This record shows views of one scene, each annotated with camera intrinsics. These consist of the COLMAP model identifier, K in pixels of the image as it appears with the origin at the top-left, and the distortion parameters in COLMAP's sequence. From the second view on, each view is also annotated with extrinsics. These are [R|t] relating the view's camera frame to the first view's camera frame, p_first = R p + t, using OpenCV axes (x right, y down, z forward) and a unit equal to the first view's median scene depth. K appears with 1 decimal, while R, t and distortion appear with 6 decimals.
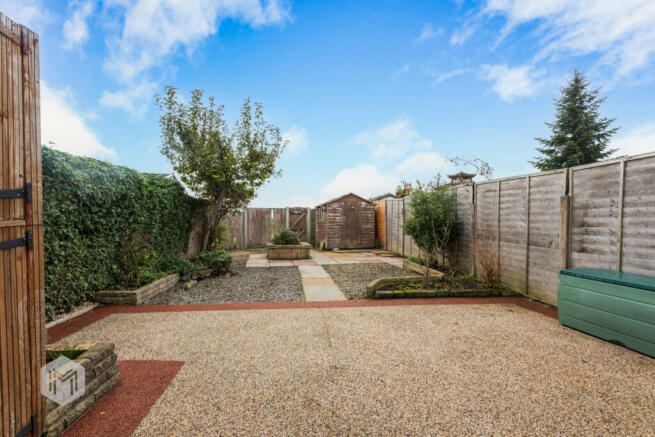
lens RADIAL K [[309.7, 0, 317.0], [0, 309.7, 217.8], [0, 0, 1]] dist [-0.001329, -0.000109]
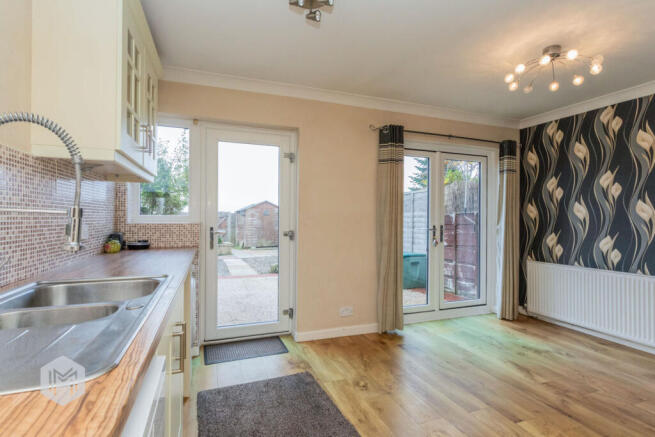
lens RADIAL K [[309.7, 0, 317.0], [0, 309.7, 217.8], [0, 0, 1]] dist [-0.001329, -0.000109]
pose [[0.966751, 0.004100, 0.255686, -0.007427], [-0.002862, 0.999982, -0.005214, -0.008310], [-0.255703, 0.004308, 0.966746, -0.225264]]
